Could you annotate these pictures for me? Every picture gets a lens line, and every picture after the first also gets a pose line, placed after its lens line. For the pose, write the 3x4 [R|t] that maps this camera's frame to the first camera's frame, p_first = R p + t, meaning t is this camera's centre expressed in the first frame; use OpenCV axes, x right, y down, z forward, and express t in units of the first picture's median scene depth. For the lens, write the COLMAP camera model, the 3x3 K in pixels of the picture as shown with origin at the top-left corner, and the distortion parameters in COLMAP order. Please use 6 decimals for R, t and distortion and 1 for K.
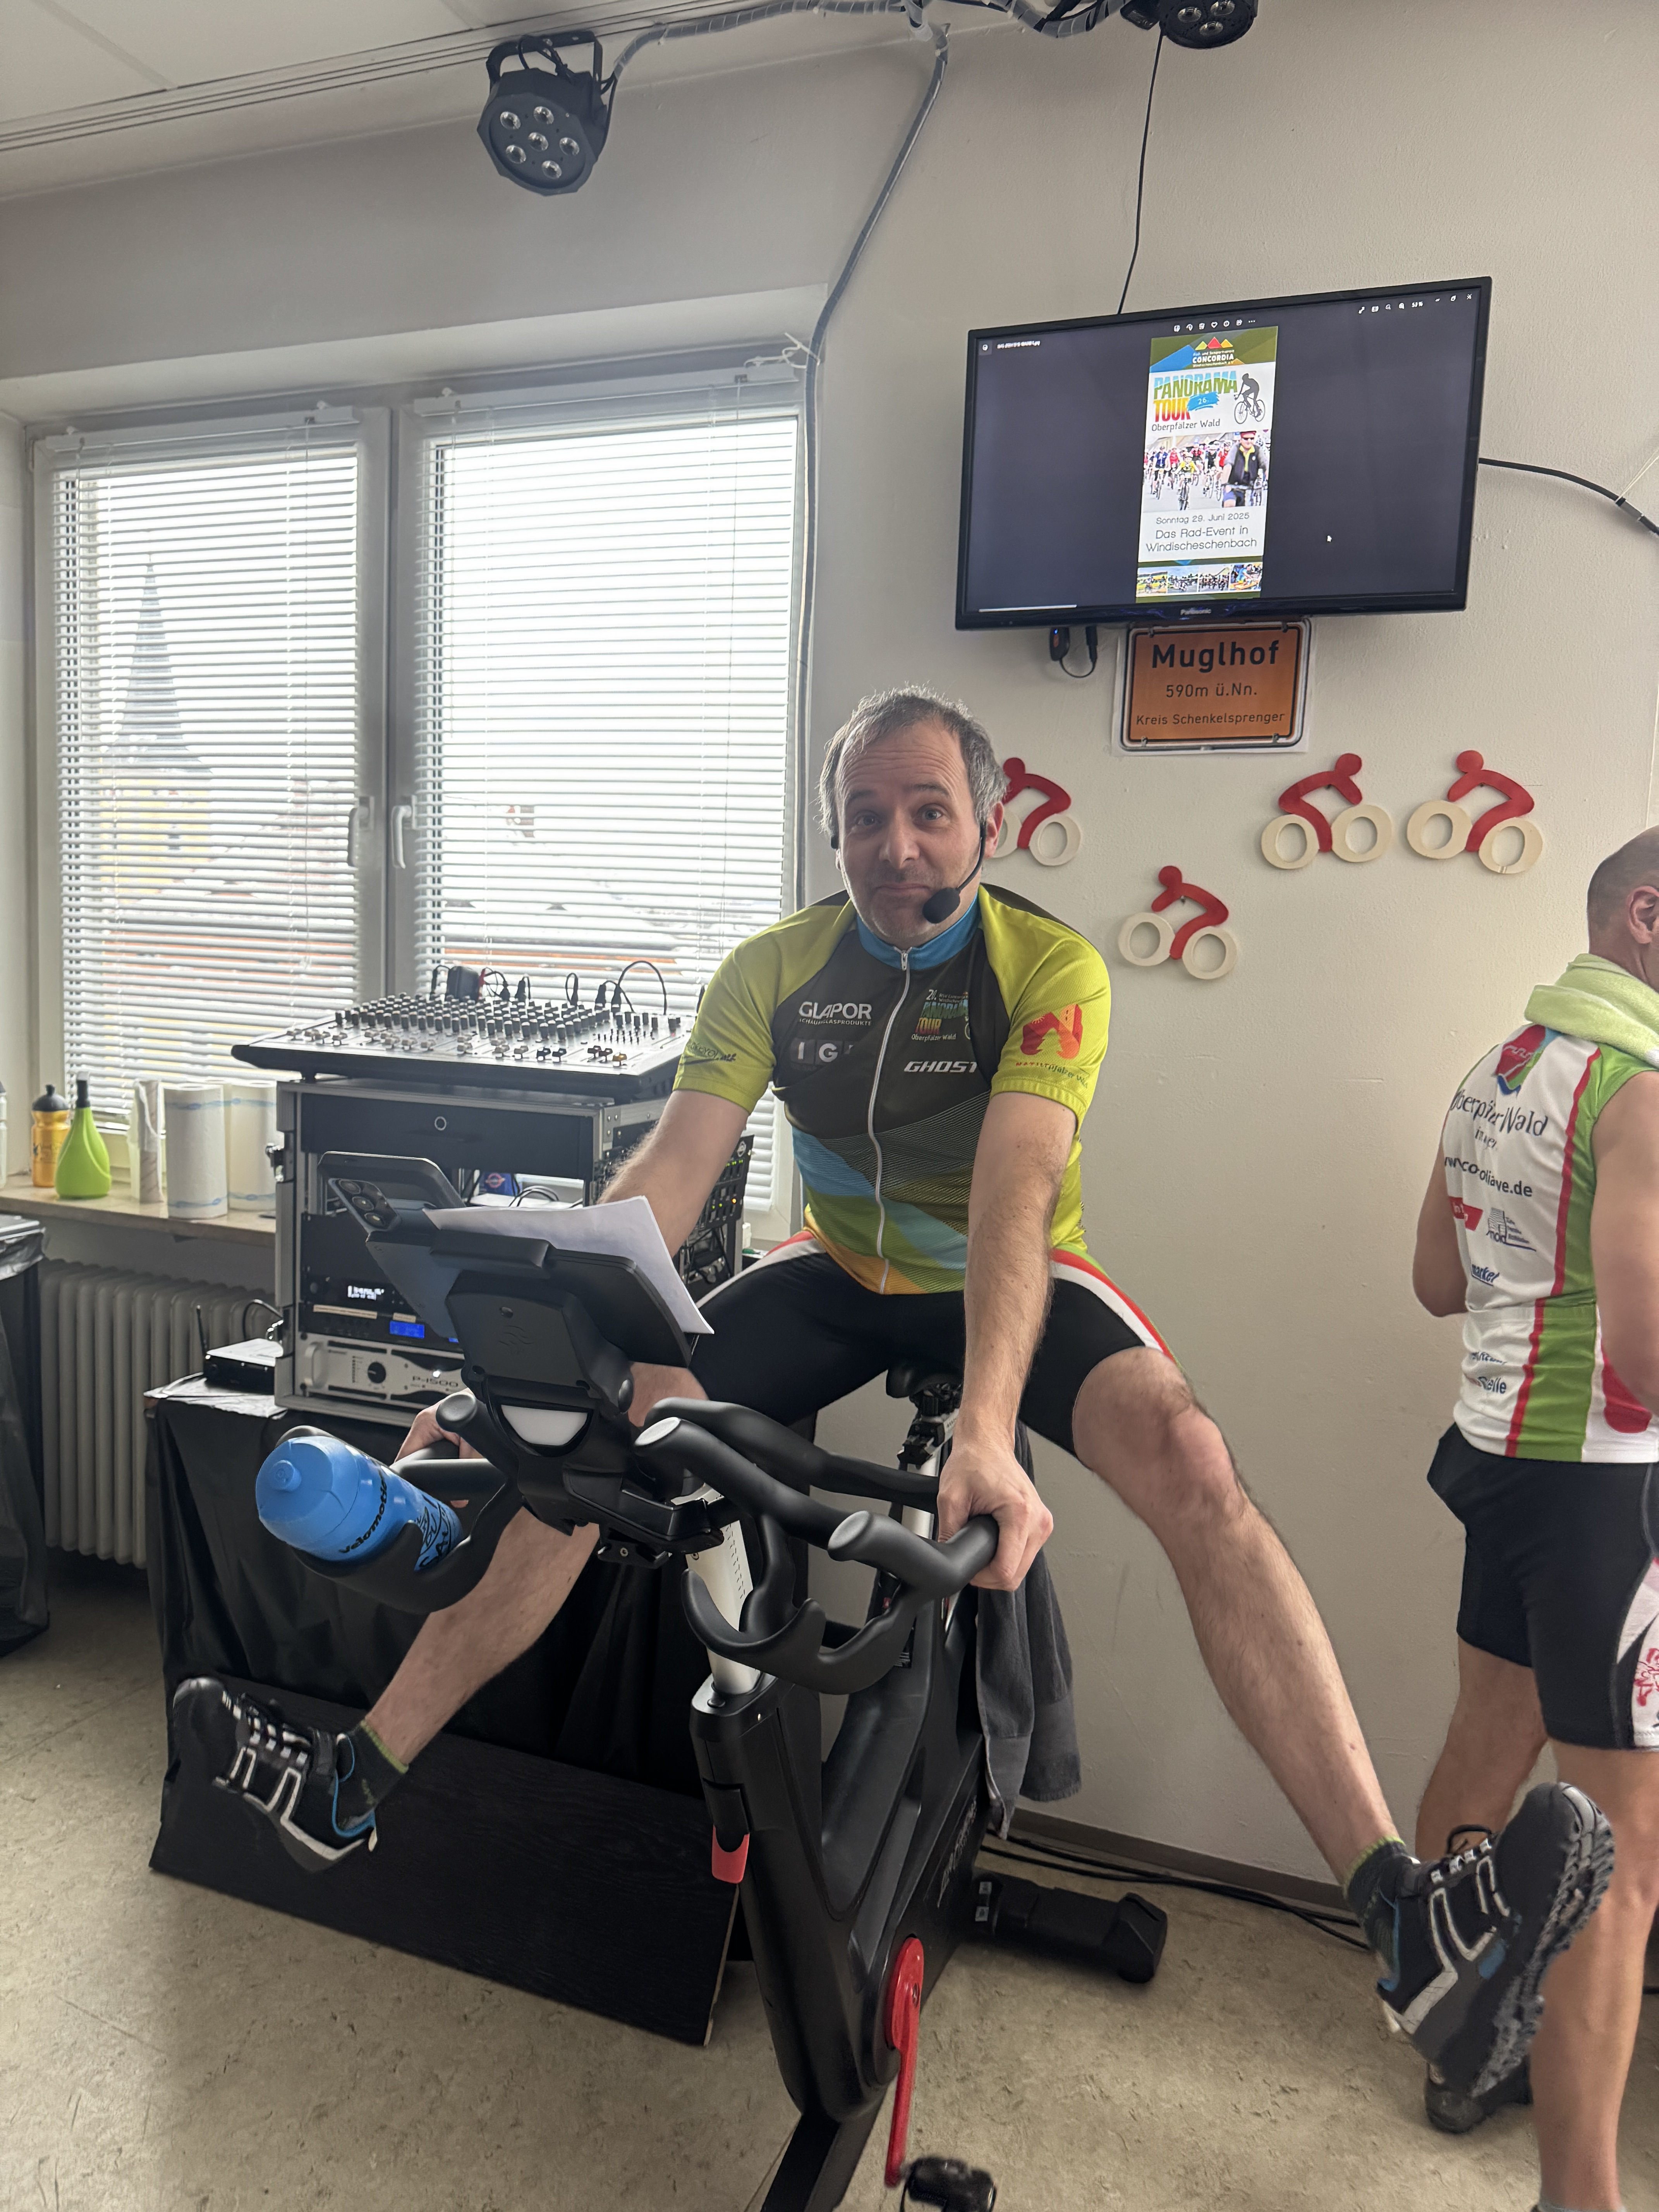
lens RADIAL K [[1578.8, 0, 815.3], [0, 1578.8, 1109.9], [0, 0, 1]] dist [0.044360, -0.045437]
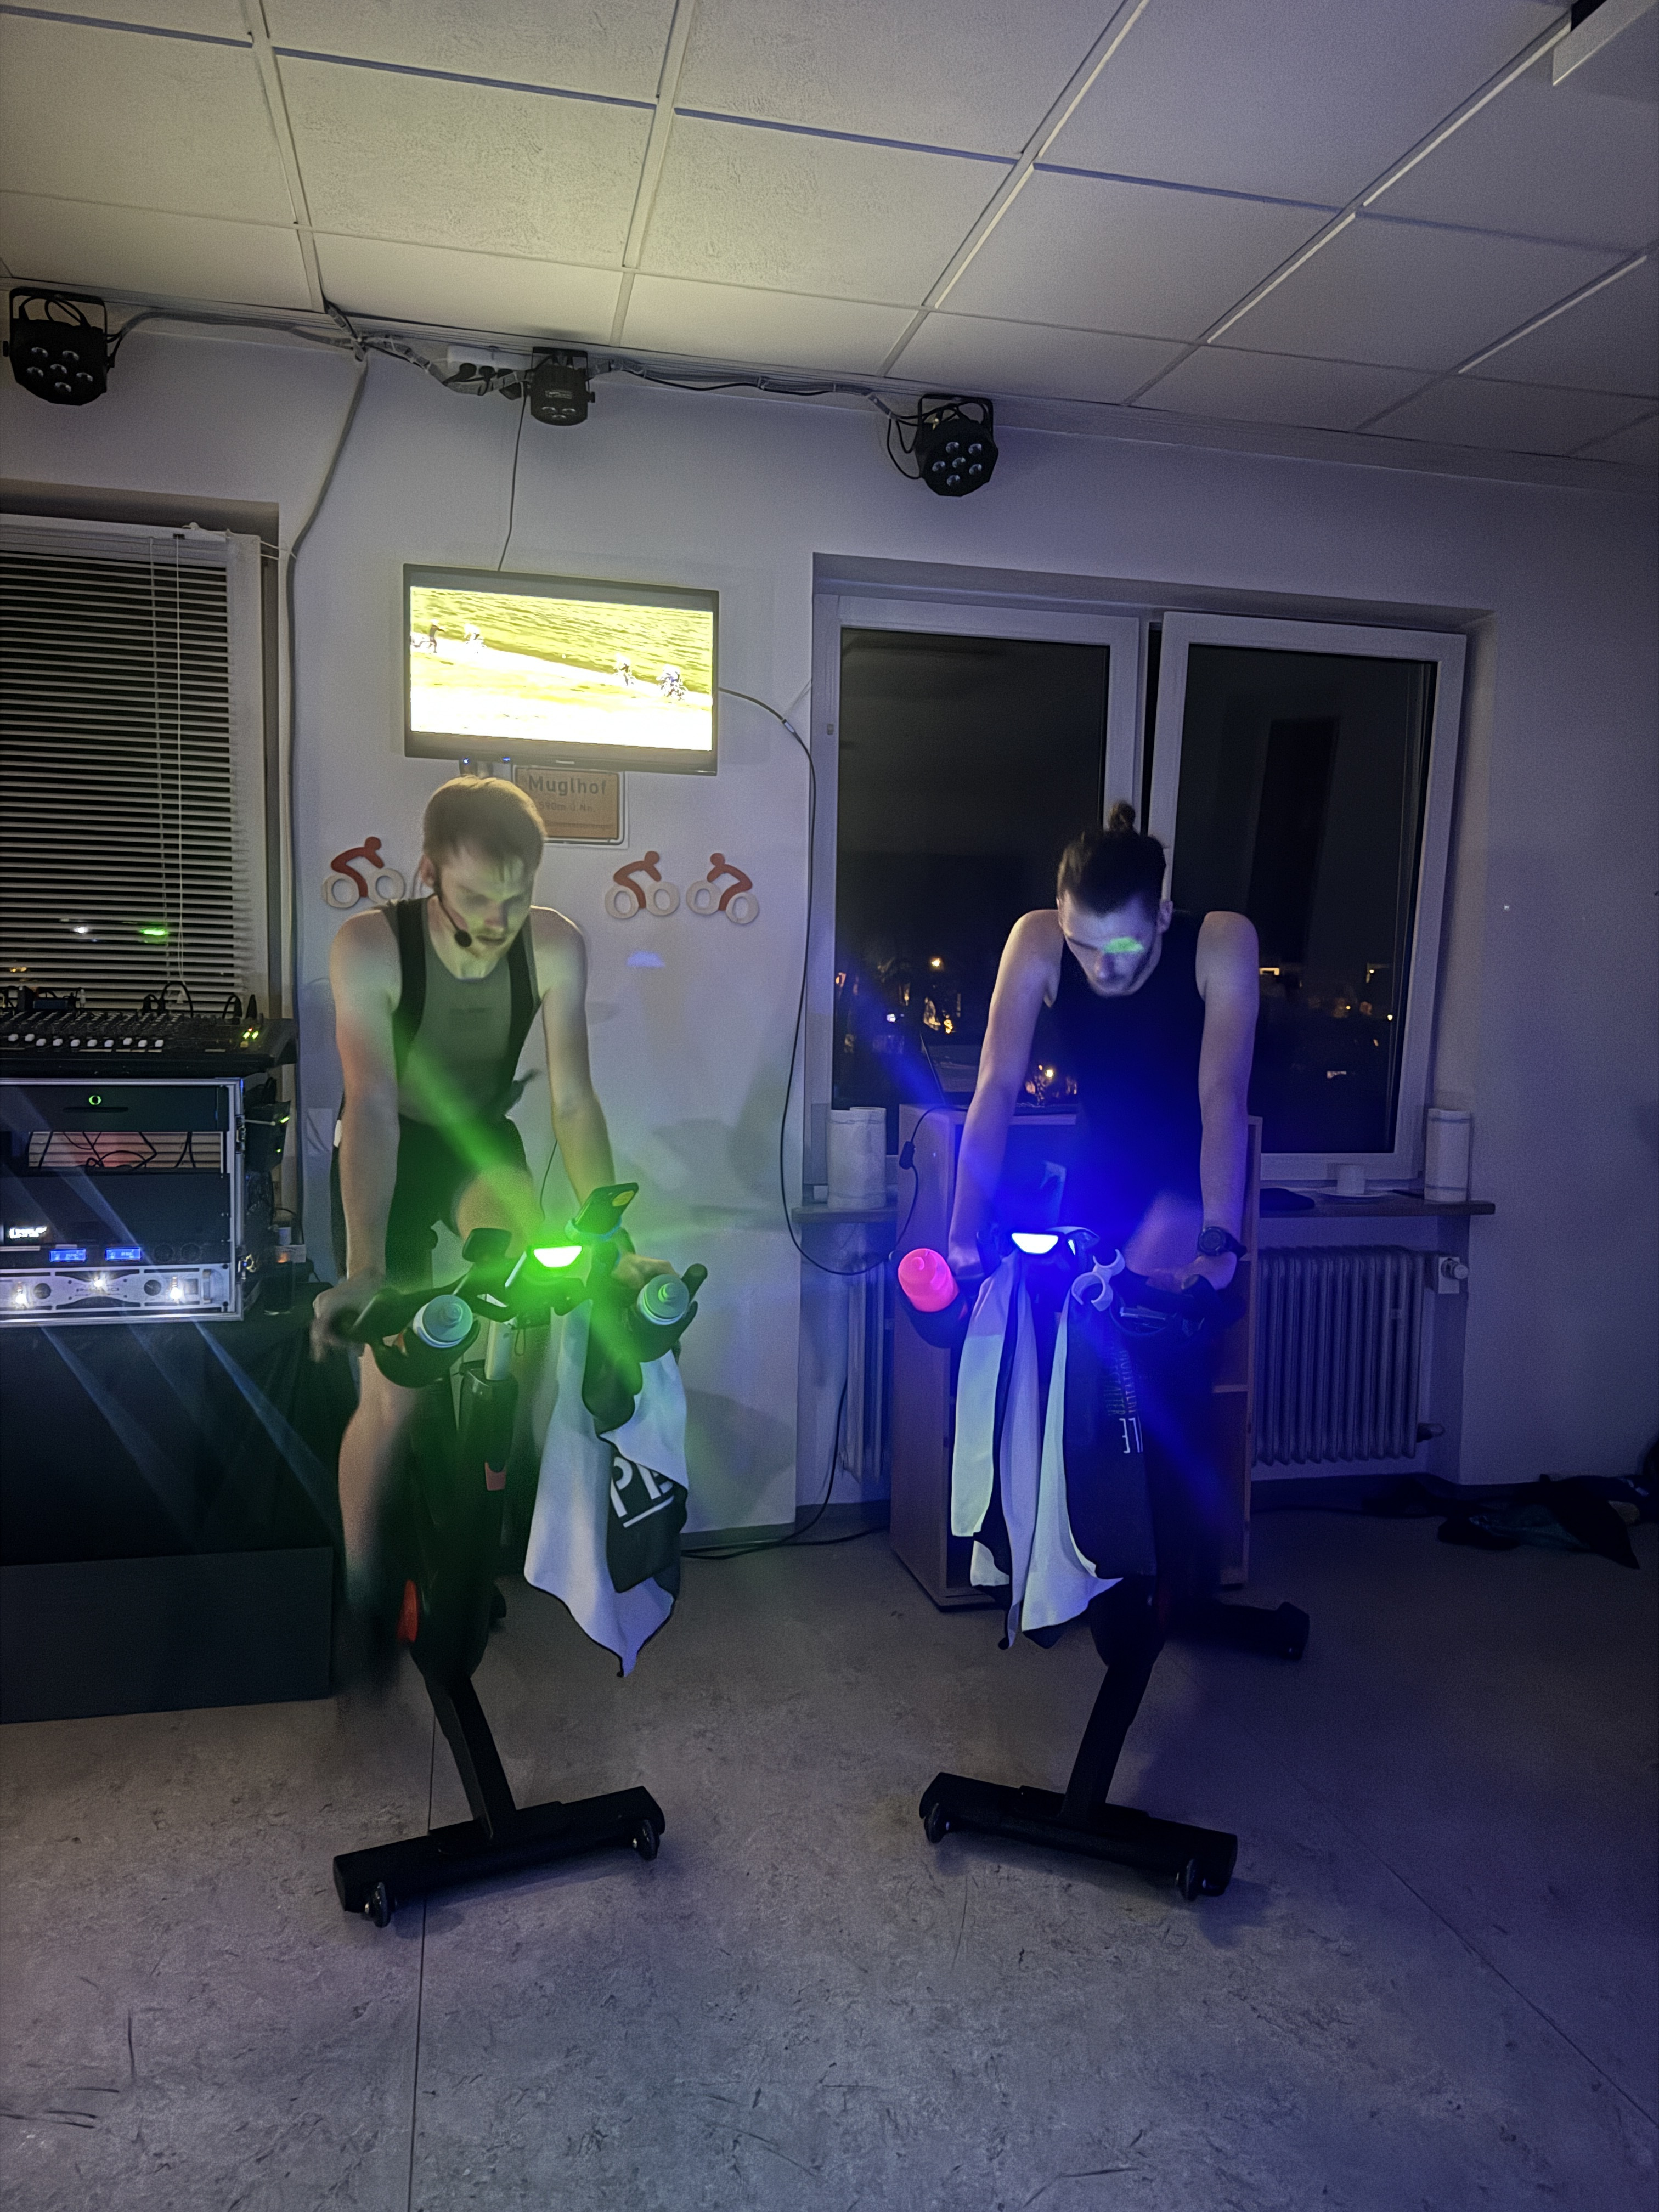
lens RADIAL K [[1578.8, 0, 833.9], [0, 1578.8, 1102.6], [0, 0, 1]] dist [0.044360, -0.045437]
pose [[0.822342, -0.060544, 0.565763, -0.456311], [0.070231, 0.997520, 0.004666, 0.046190], [-0.564642, 0.035897, 0.824555, -0.465258]]
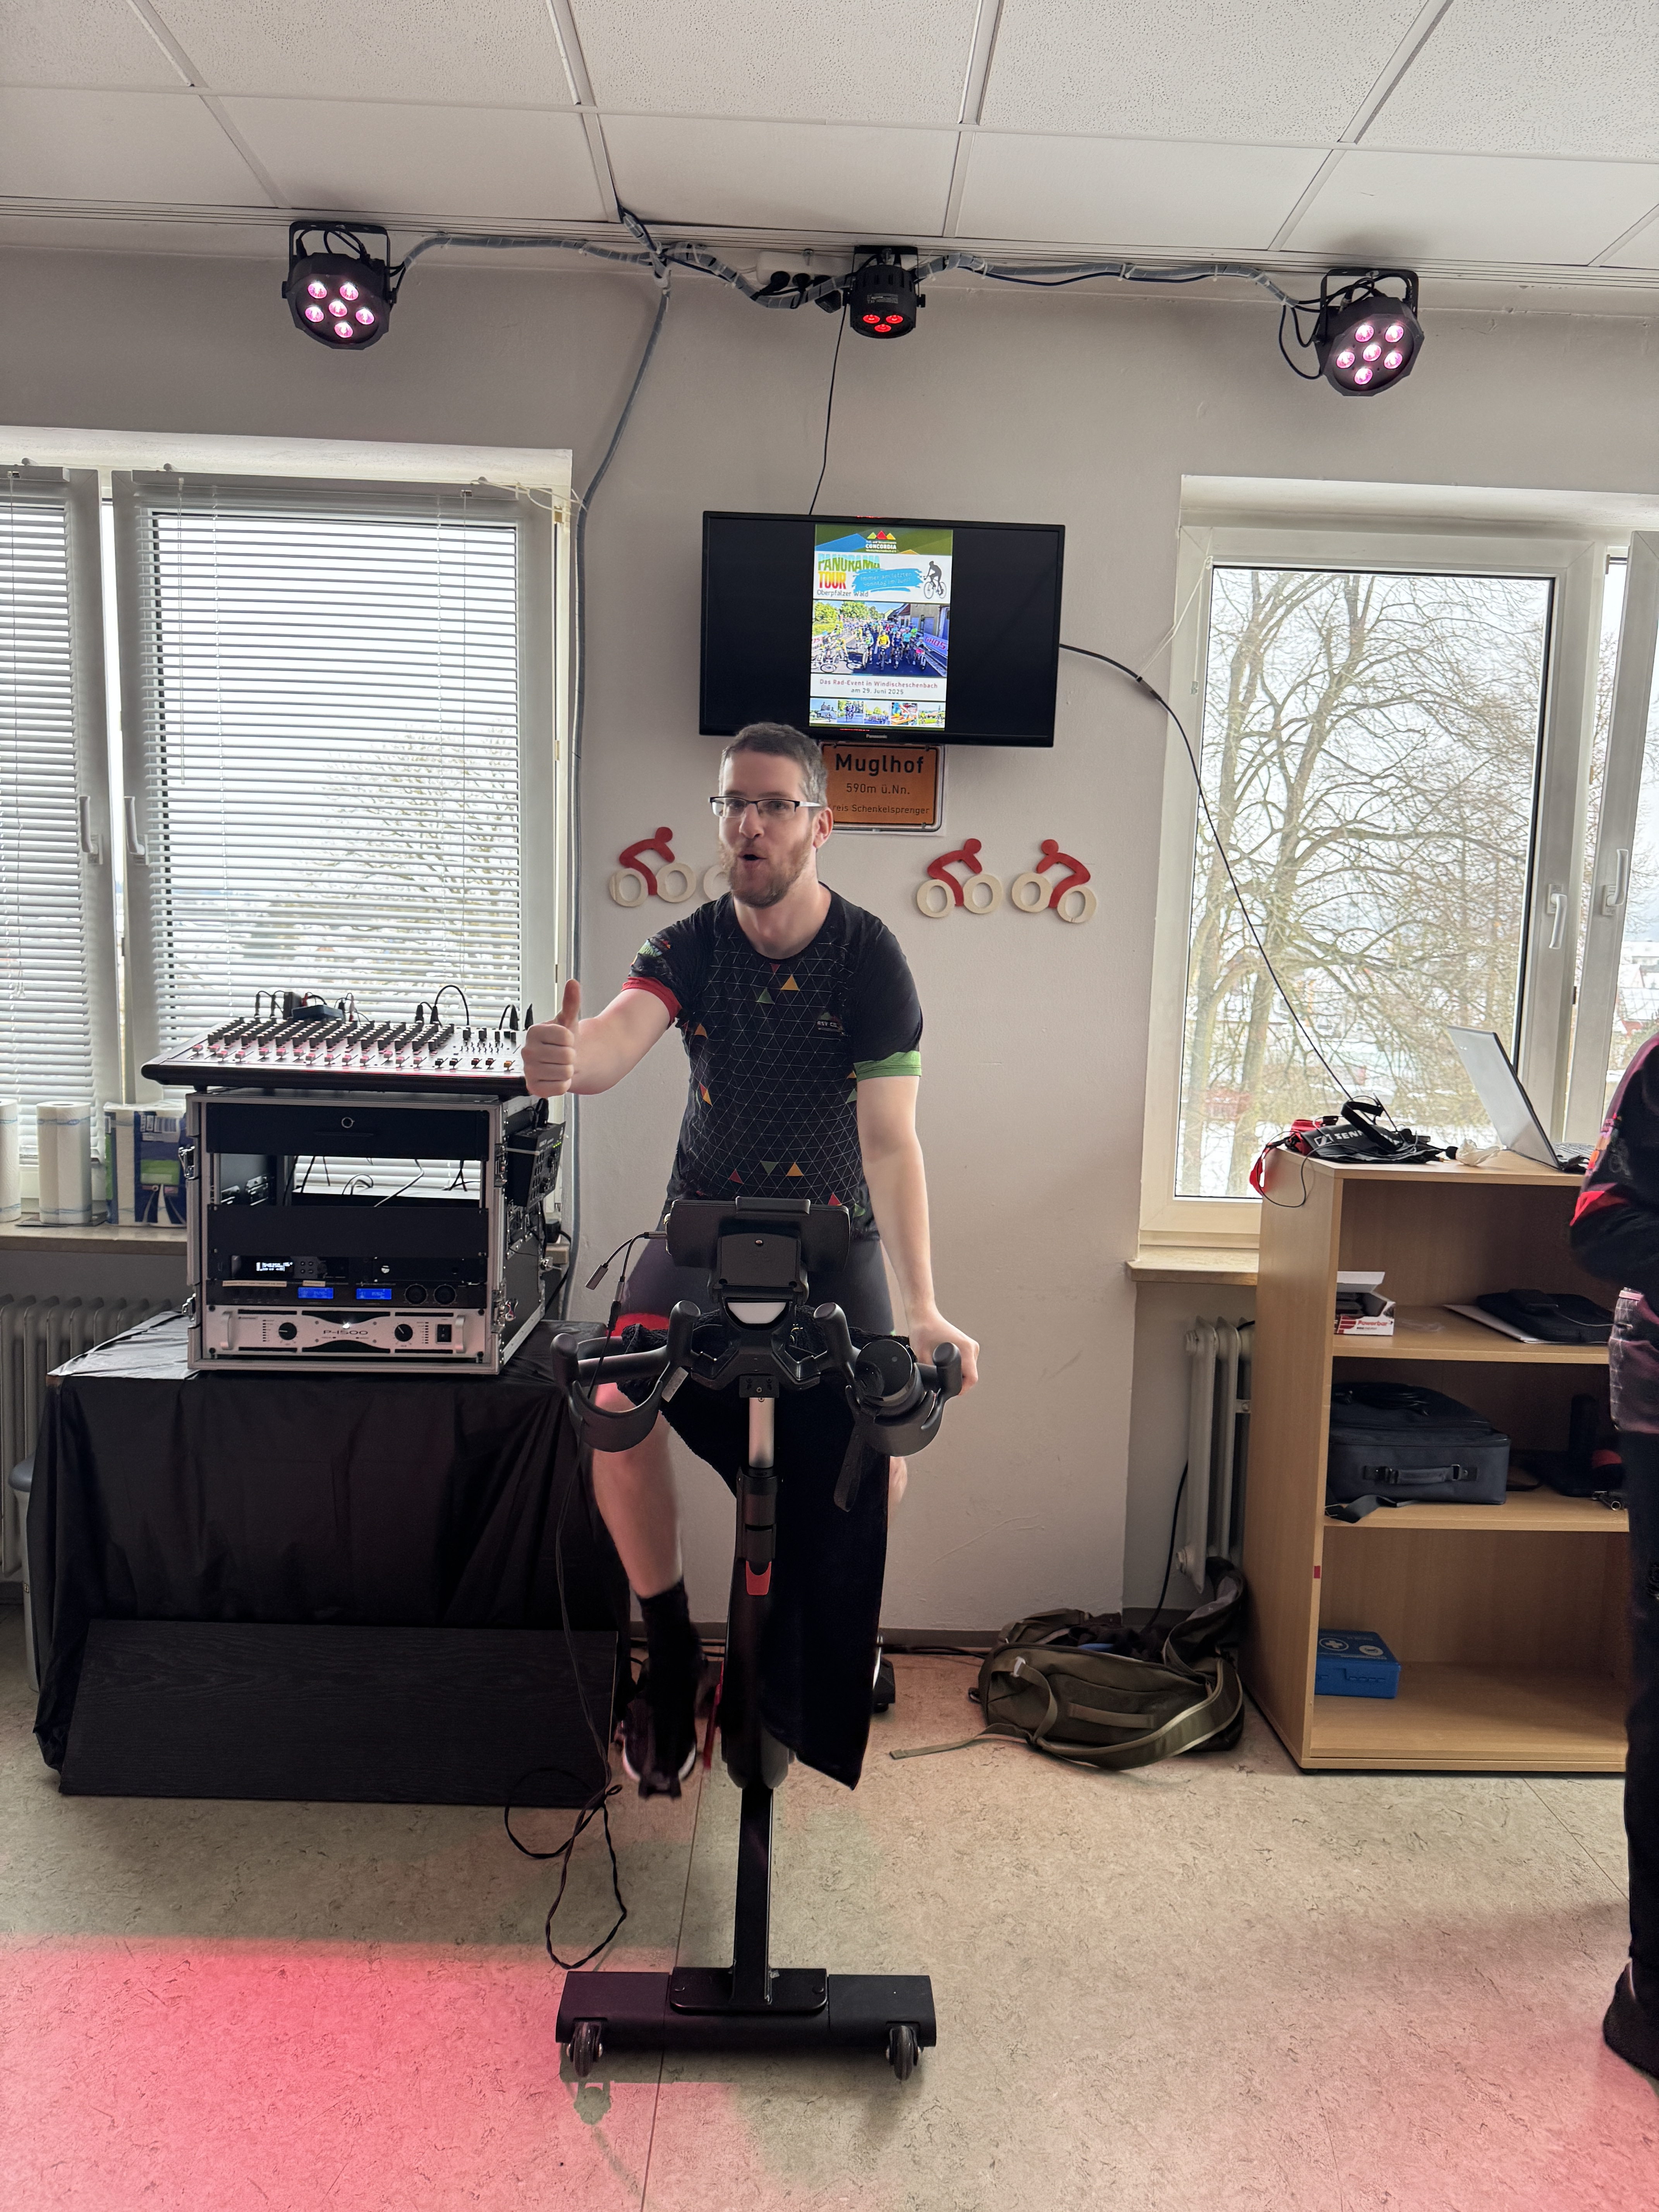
lens RADIAL K [[1578.8, 0, 828.2], [0, 1578.8, 1117.9], [0, 0, 1]] dist [0.044360, -0.045437]
pose [[0.924131, -0.042409, 0.379715, -0.332490], [0.041143, 0.999088, 0.011452, 0.006032], [-0.379854, 0.005040, 0.925033, -0.264430]]
